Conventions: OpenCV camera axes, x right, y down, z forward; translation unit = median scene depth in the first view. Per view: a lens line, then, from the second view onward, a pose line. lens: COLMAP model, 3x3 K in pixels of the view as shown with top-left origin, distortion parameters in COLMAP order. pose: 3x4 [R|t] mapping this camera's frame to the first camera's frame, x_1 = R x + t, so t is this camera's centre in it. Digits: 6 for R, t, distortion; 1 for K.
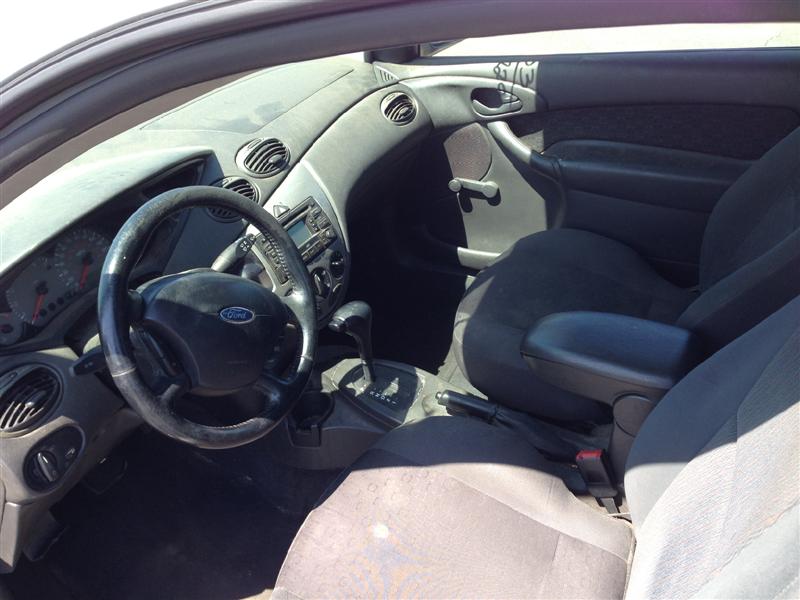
lens RADIAL K [[733.1, 0, 401.4], [0, 733.1, 299.5], [0, 0, 1]] dist [0.060604, 0.000000]
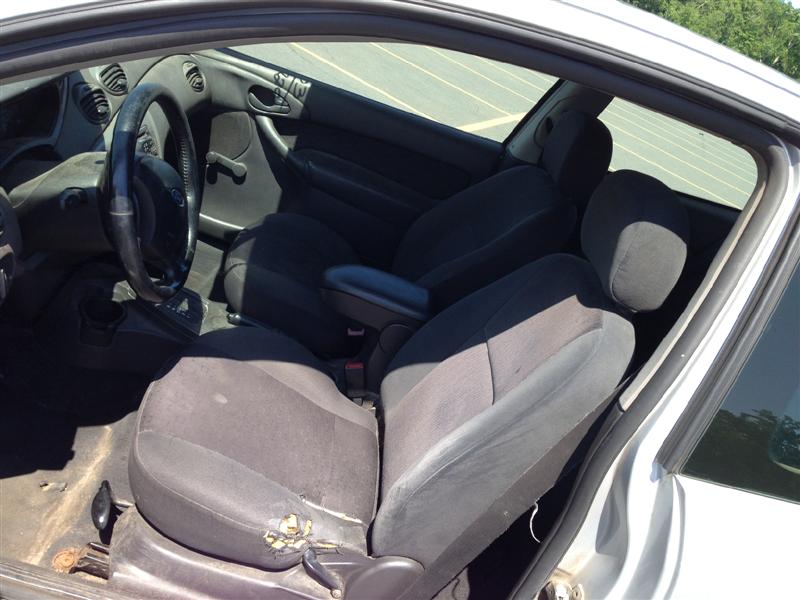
lens RADIAL K [[733.1, 0, 400.7], [0, 733.1, 300.8], [0, 0, 1]] dist [0.060604, 0.000000]
pose [[0.793763, 0.183390, 0.579921, -0.359364], [-0.155705, 0.982958, -0.097724, 0.148643], [-0.587959, -0.012726, 0.808790, -0.129571]]
